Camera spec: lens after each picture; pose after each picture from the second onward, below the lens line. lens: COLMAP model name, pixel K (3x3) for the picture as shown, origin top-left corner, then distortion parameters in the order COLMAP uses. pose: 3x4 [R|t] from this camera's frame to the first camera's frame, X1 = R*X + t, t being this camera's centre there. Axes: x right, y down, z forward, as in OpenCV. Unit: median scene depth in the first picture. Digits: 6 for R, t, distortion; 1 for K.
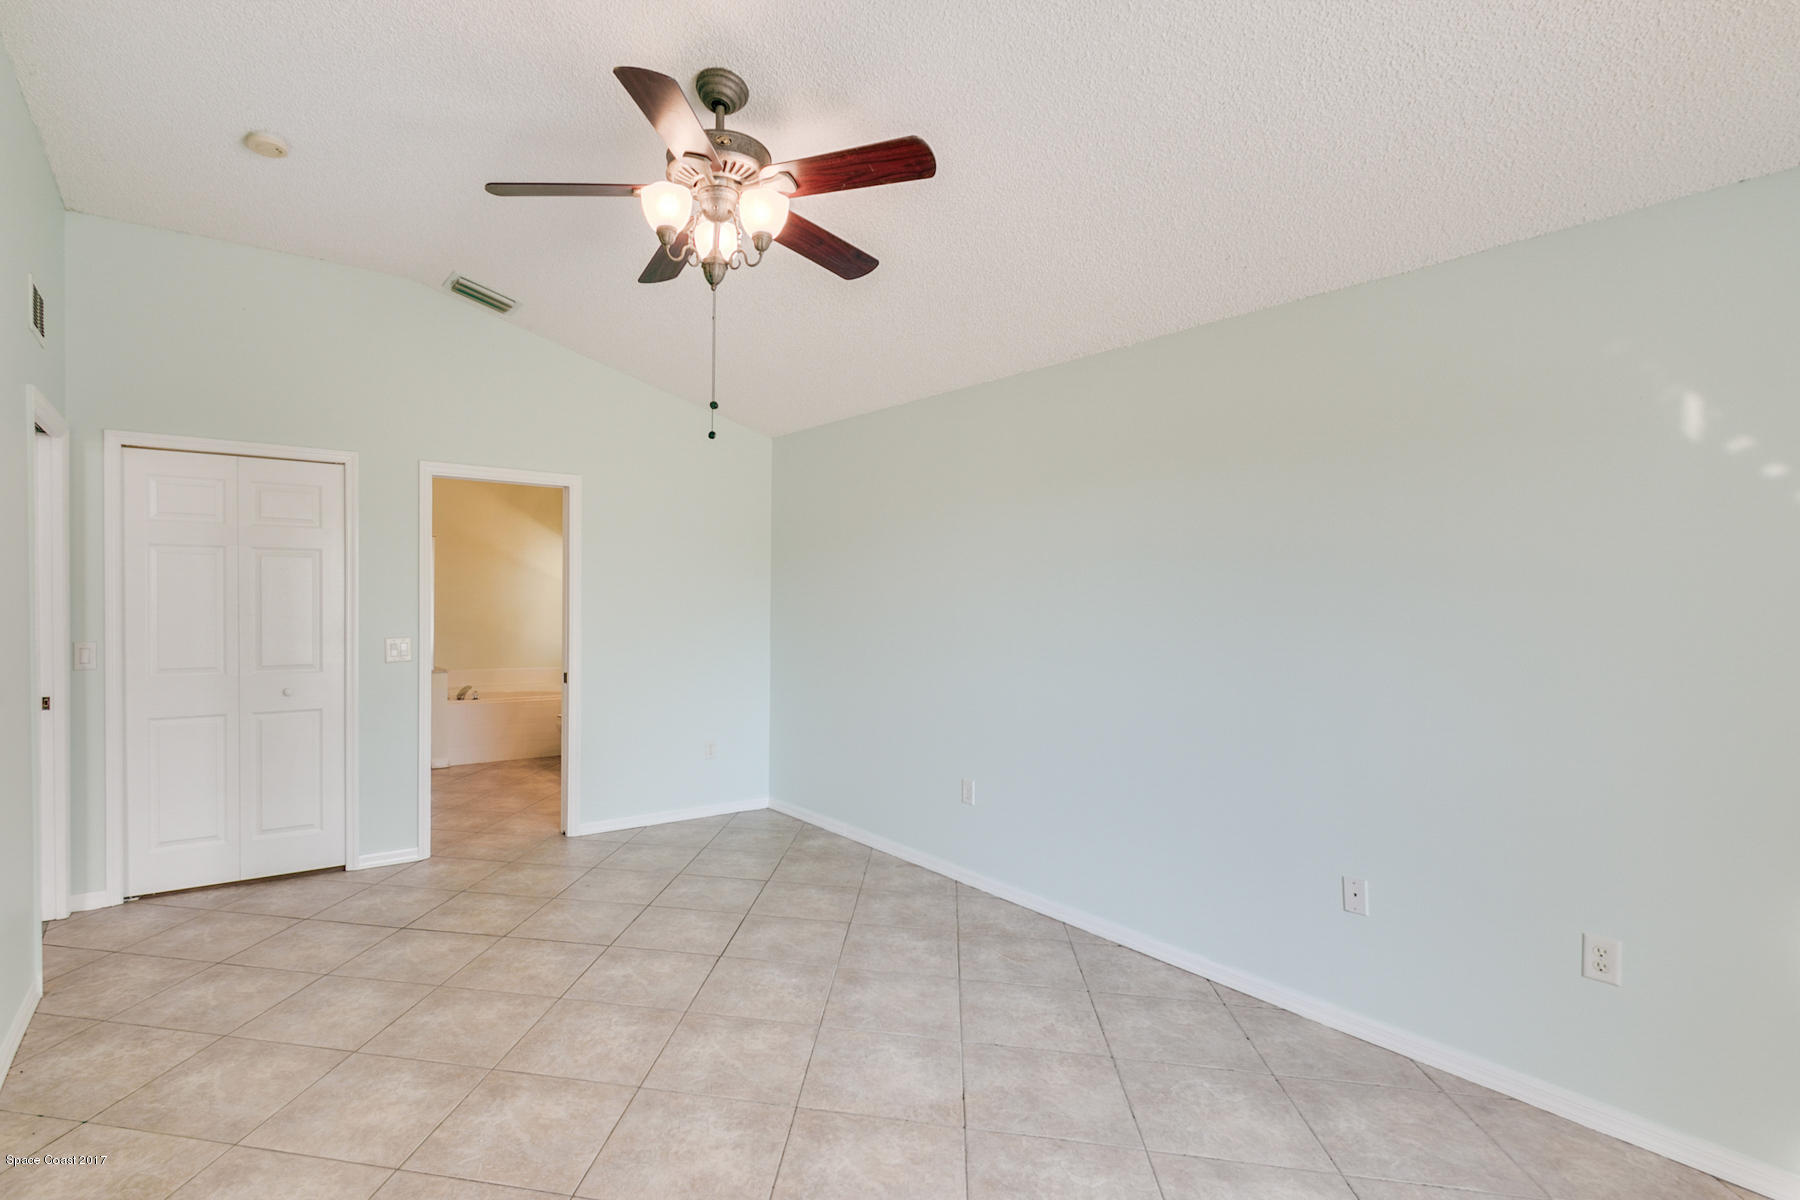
lens RADIAL K [[821.7, 0, 900.0], [0, 821.7, 600.0], [0, 0, 1]] dist [0.005310, 0.000046]
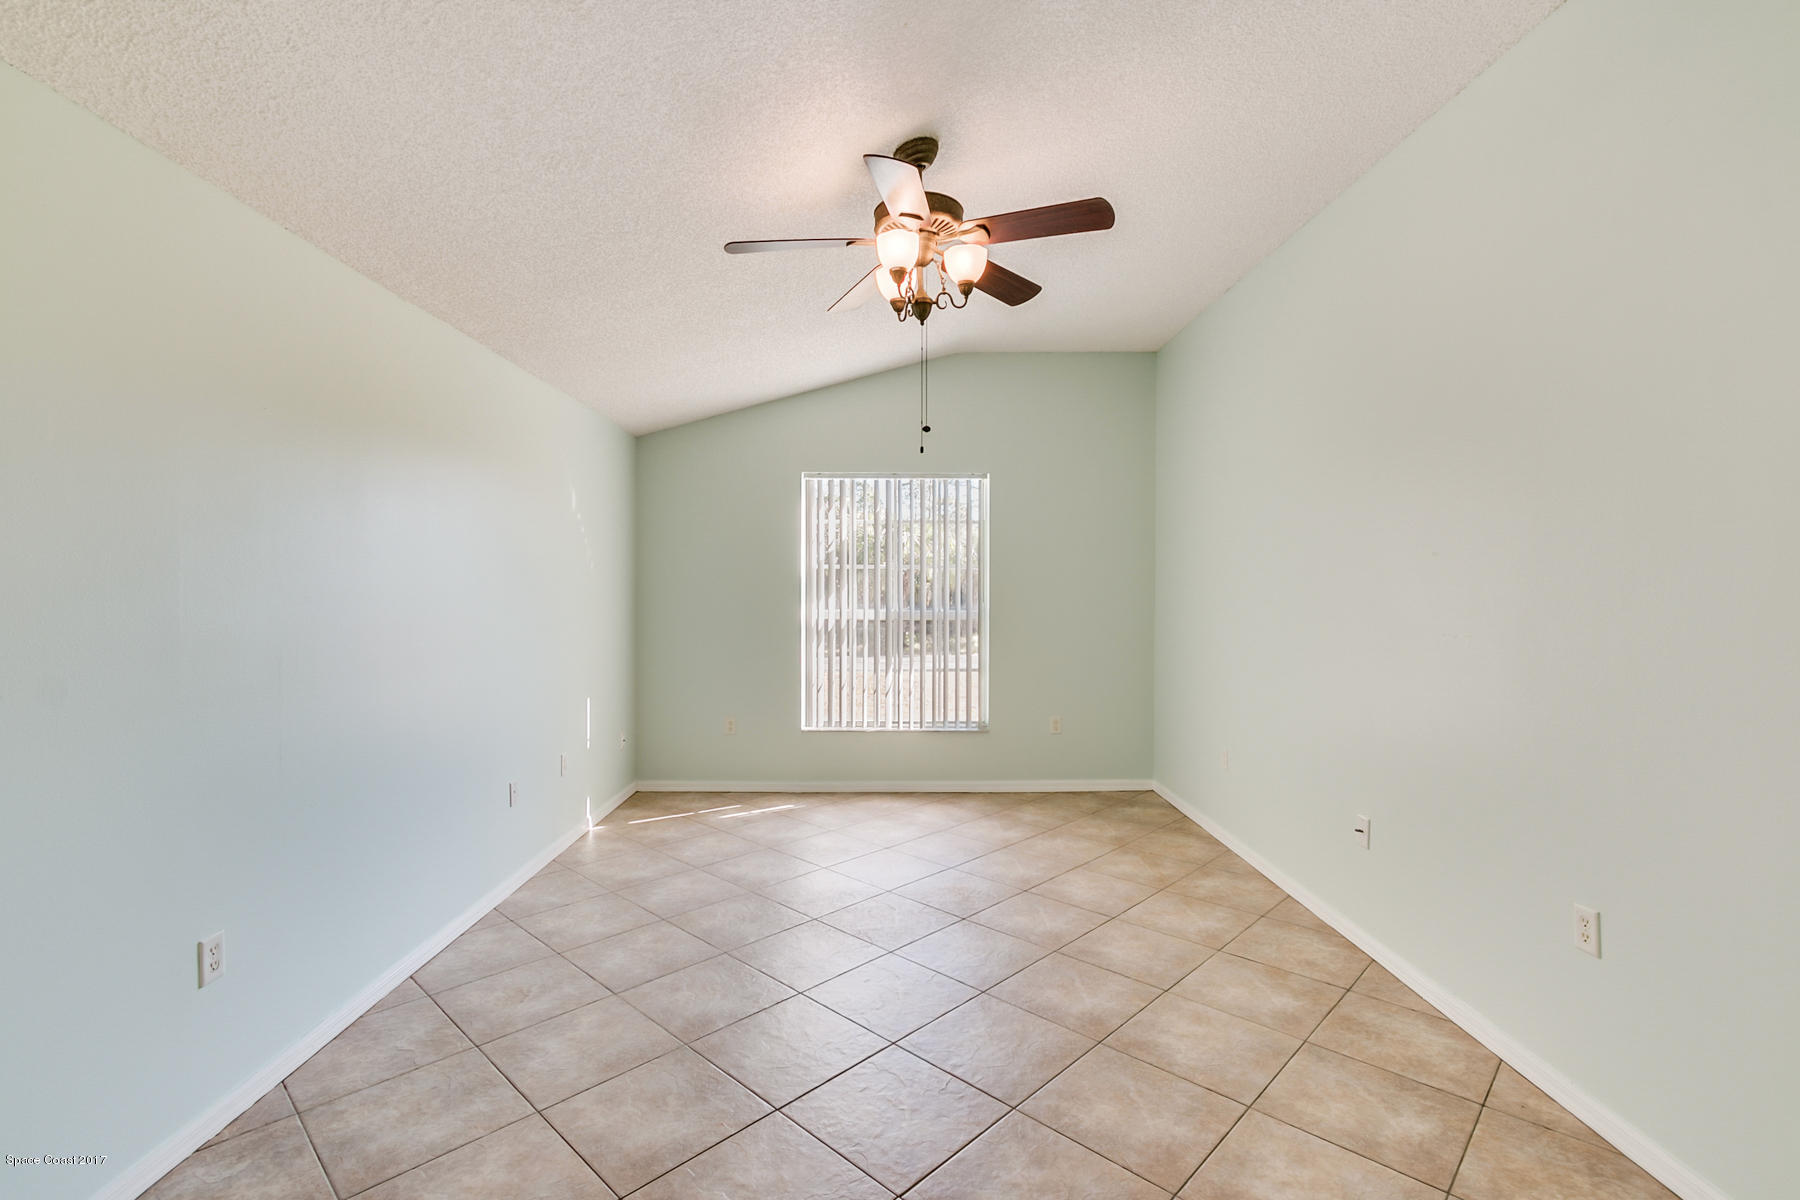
lens RADIAL K [[821.7, 0, 900.0], [0, 821.7, 600.0], [0, 0, 1]] dist [0.005310, 0.000046]
pose [[-0.756027, -0.023936, 0.654103, -0.872756], [-0.004892, 0.999510, 0.030922, 0.008522], [-0.654523, 0.020178, -0.755773, 1.744685]]
